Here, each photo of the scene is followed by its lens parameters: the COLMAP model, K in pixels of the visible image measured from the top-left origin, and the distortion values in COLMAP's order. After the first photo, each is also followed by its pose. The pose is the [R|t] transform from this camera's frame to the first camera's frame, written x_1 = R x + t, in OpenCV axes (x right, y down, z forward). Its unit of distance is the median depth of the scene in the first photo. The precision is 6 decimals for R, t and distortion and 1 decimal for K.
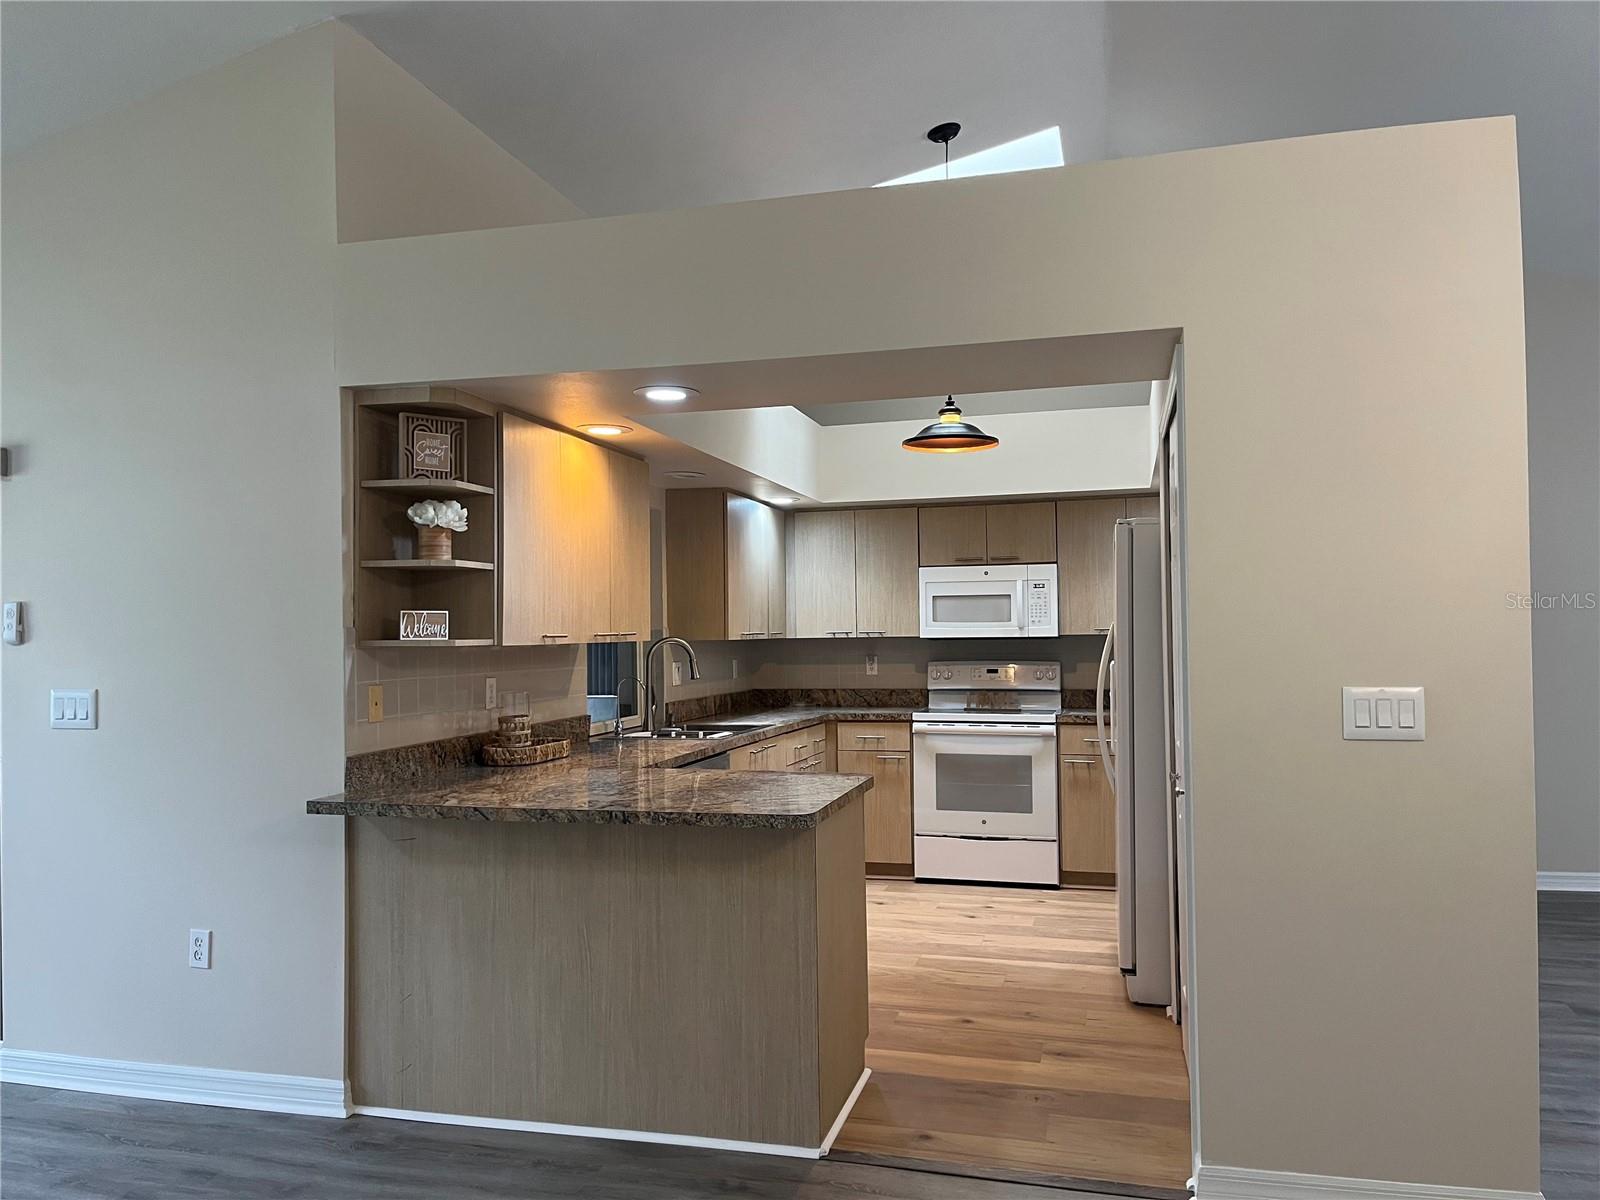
lens RADIAL K [[1209.0, 0, 790.2], [0, 1209.0, 606.1], [0, 0, 1]] dist [0.038352, -0.042938]
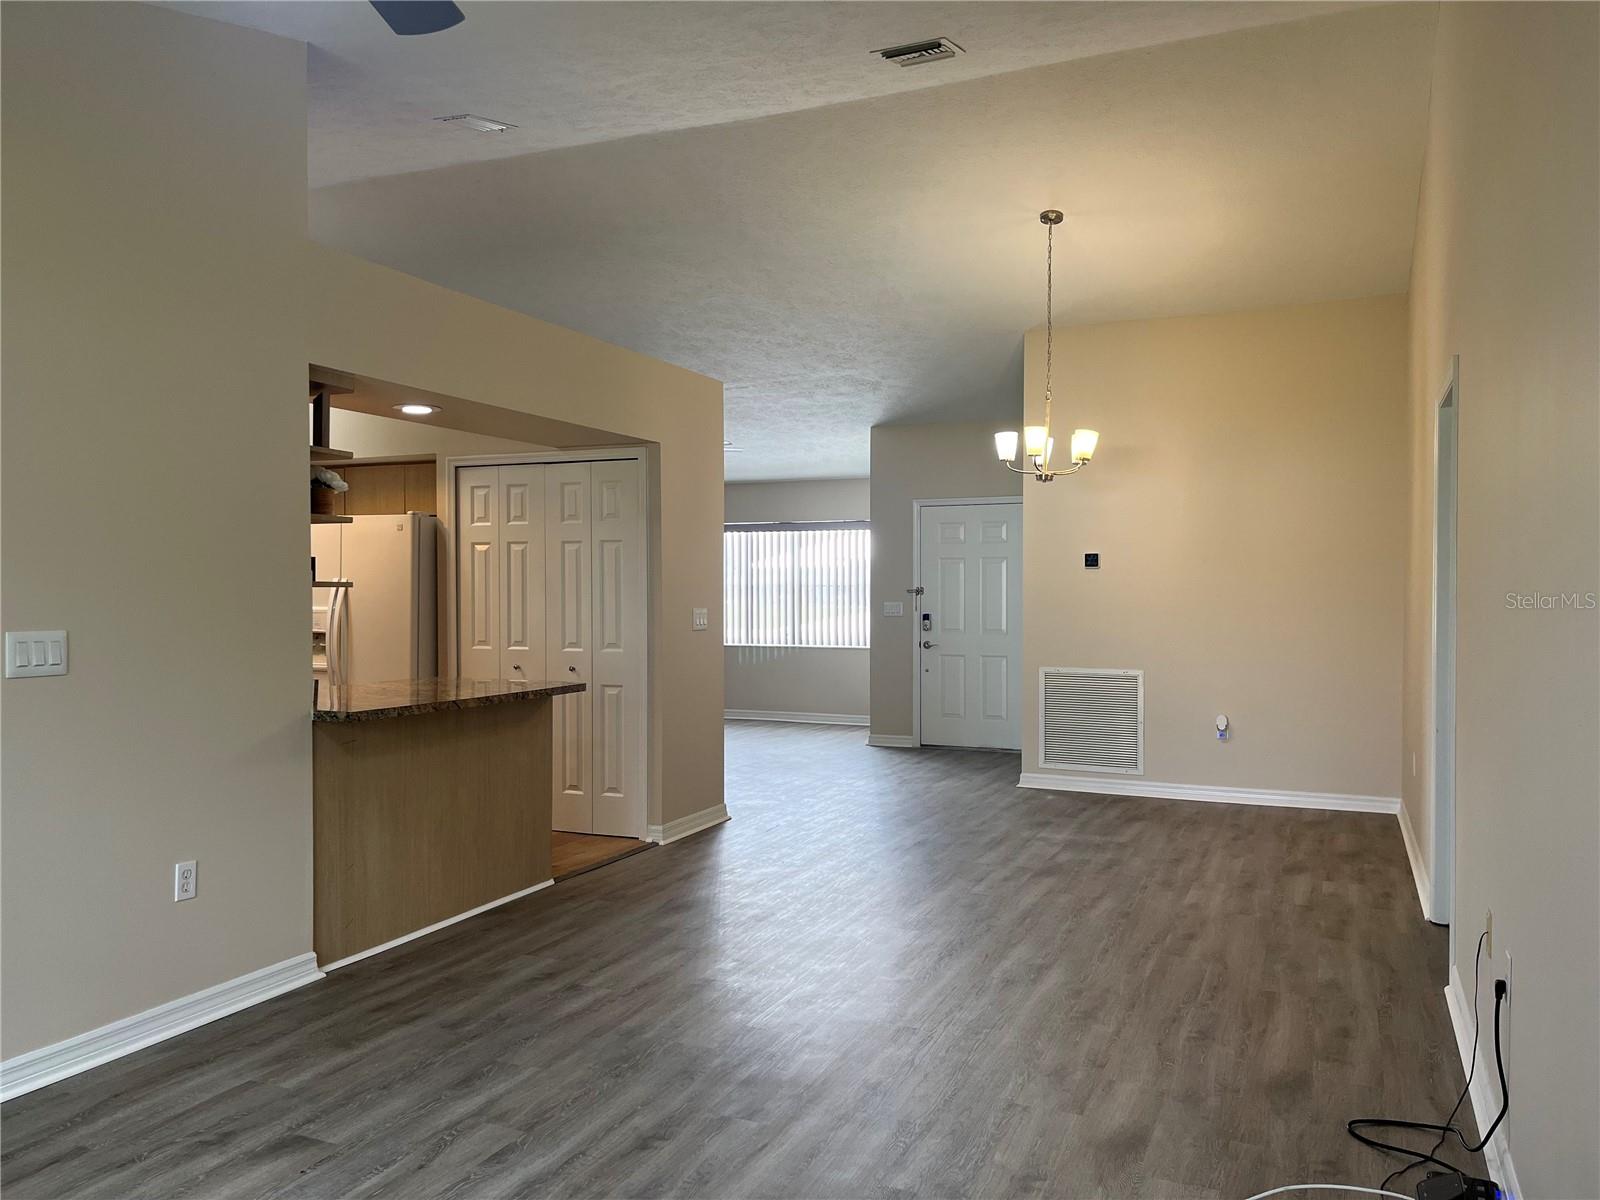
lens RADIAL K [[1209.0, 0, 799.4], [0, 1209.0, 596.7], [0, 0, 1]] dist [0.038352, -0.042938]
pose [[0.137565, 0.005332, 0.990478, -1.430611], [-0.028383, 0.999596, -0.001439, 0.030972], [-0.990086, -0.027915, 0.137661, 0.362489]]
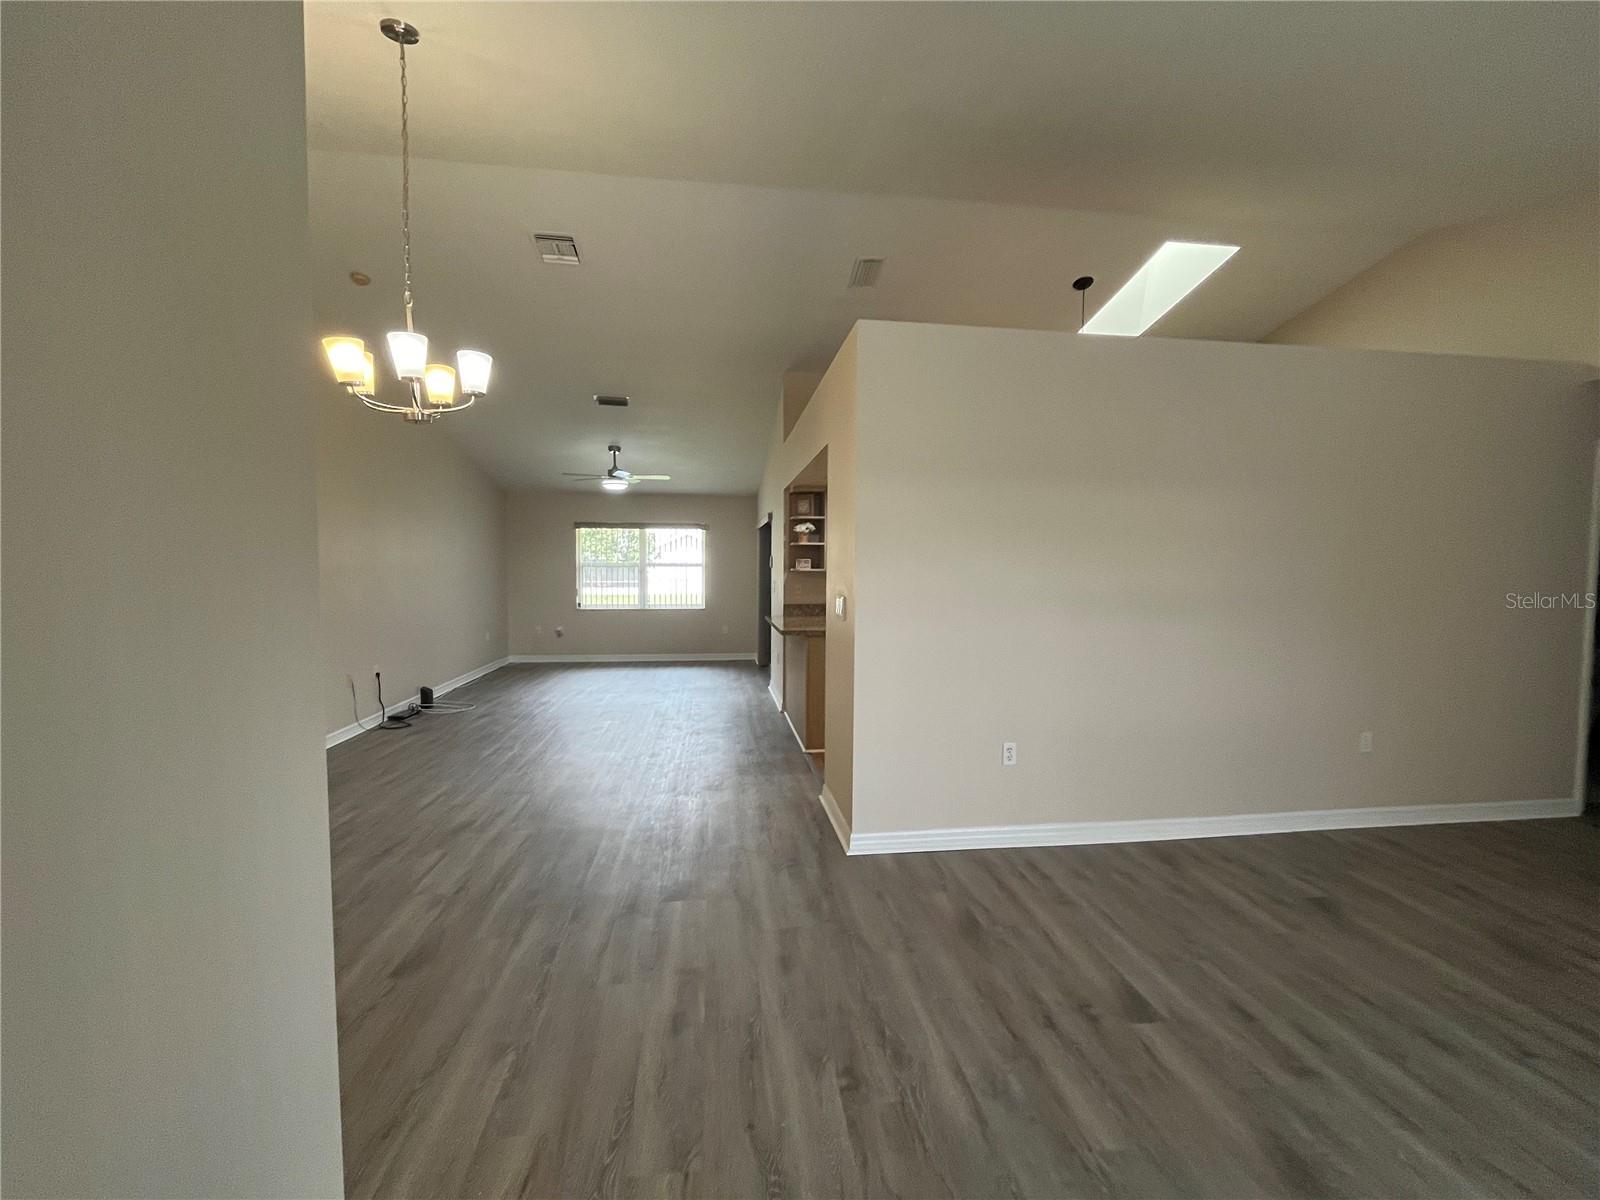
lens RADIAL K [[646.1, 0, 799.5], [0, 646.1, 597.1], [0, 0, 1]] dist [-0.002923, -0.000176]
pose [[0.398864, 0.058342, -0.915152, 1.208532], [0.015220, 0.997415, 0.070220, -0.015831], [0.916884, -0.041936, 0.396945, 0.345240]]
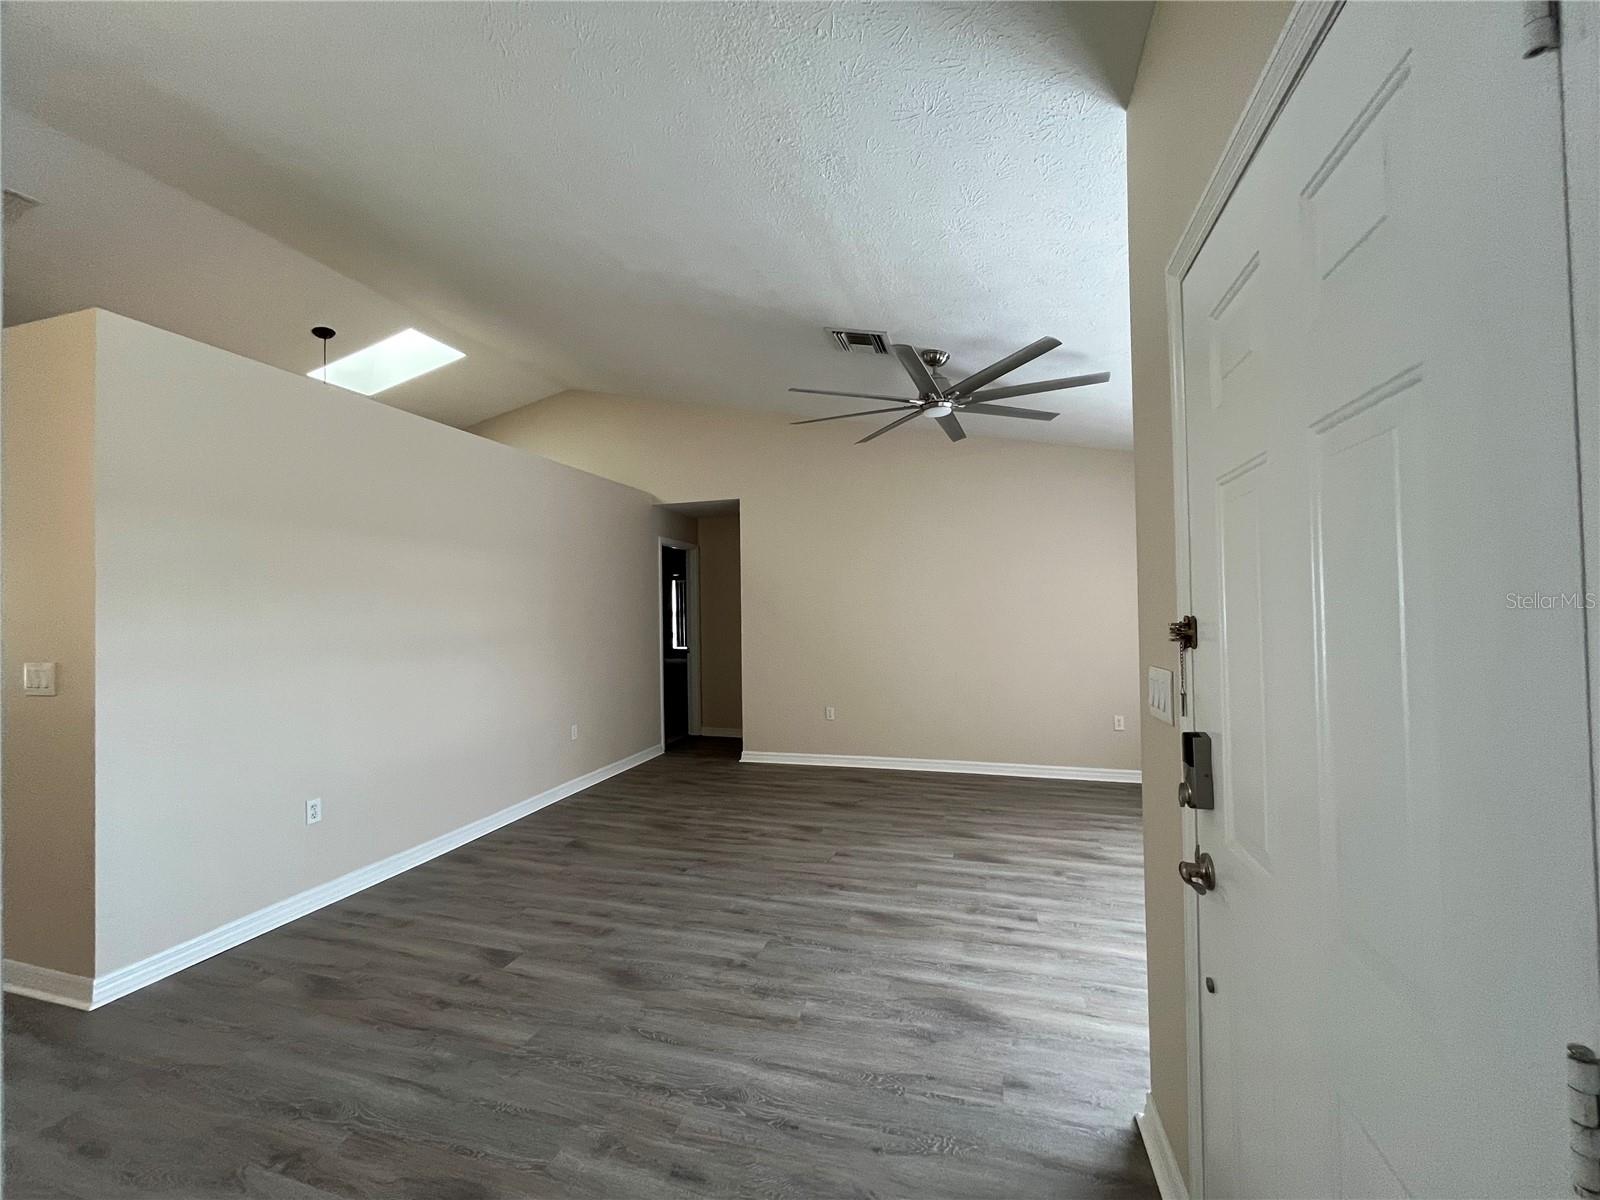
lens RADIAL K [[646.1, 0, 796.8], [0, 646.1, 597.6], [0, 0, 1]] dist [-0.002923, -0.000176]
pose [[0.999948, -0.005595, -0.008491, 1.170474], [0.005684, 0.999929, 0.010478, -0.021751], [0.008432, -0.010525, 0.999909, 0.108402]]
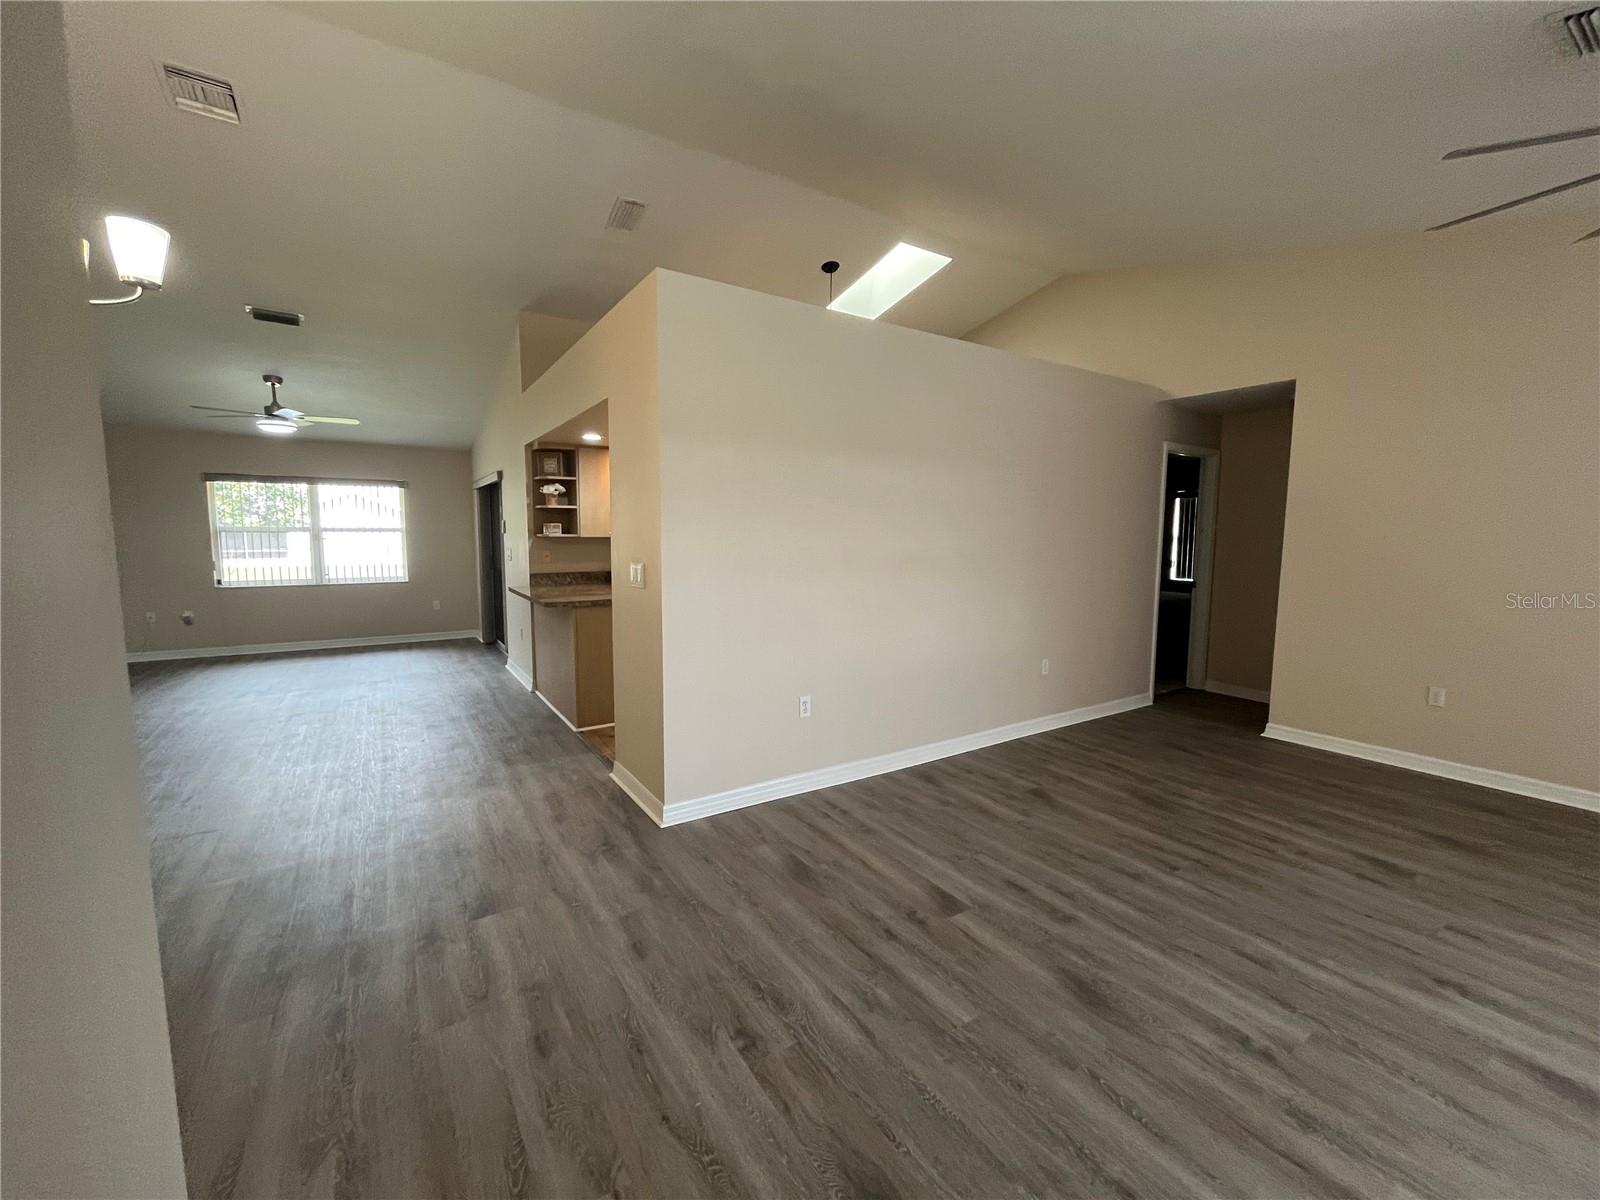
lens RADIAL K [[646.1, 0, 798.3], [0, 646.1, 597.2], [0, 0, 1]] dist [-0.002923, -0.000176]
pose [[0.752694, 0.081584, -0.653296, 1.126053], [0.003516, 0.991780, 0.127905, -0.016871], [0.658361, -0.098571, 0.746221, 0.250175]]
